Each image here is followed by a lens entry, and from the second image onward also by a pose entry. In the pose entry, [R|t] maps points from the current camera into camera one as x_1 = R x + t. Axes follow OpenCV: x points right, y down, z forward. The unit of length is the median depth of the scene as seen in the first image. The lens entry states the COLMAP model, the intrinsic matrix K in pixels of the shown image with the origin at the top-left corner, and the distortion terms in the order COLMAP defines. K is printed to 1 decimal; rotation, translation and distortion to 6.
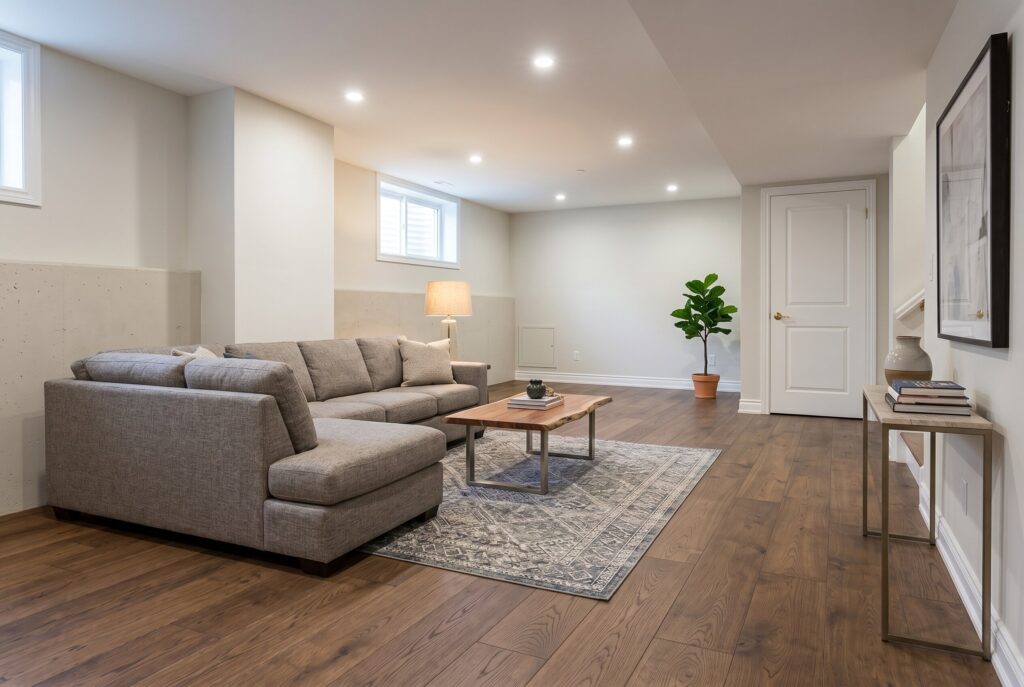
lens RADIAL K [[673.3, 0, 512.0], [0, 673.3, 343.5], [0, 0, 1]] dist [-0.098101, -0.000763]
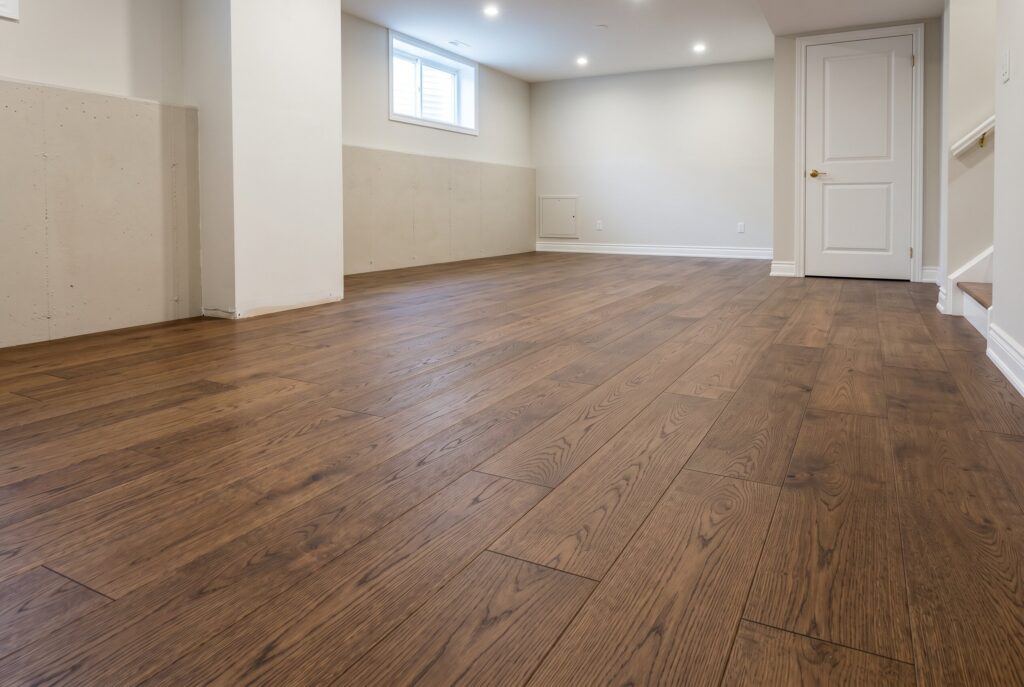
lens RADIAL K [[660.1, 0, 501.8], [0, 660.1, 263.9], [0, 0, 1]] dist [-0.083626, -0.001580]
pose [[0.998618, 0.007236, -0.052058, 0.018214], [-0.005905, 0.999653, 0.025684, 0.108271], [0.052226, -0.025341, 0.998314, 0.110878]]
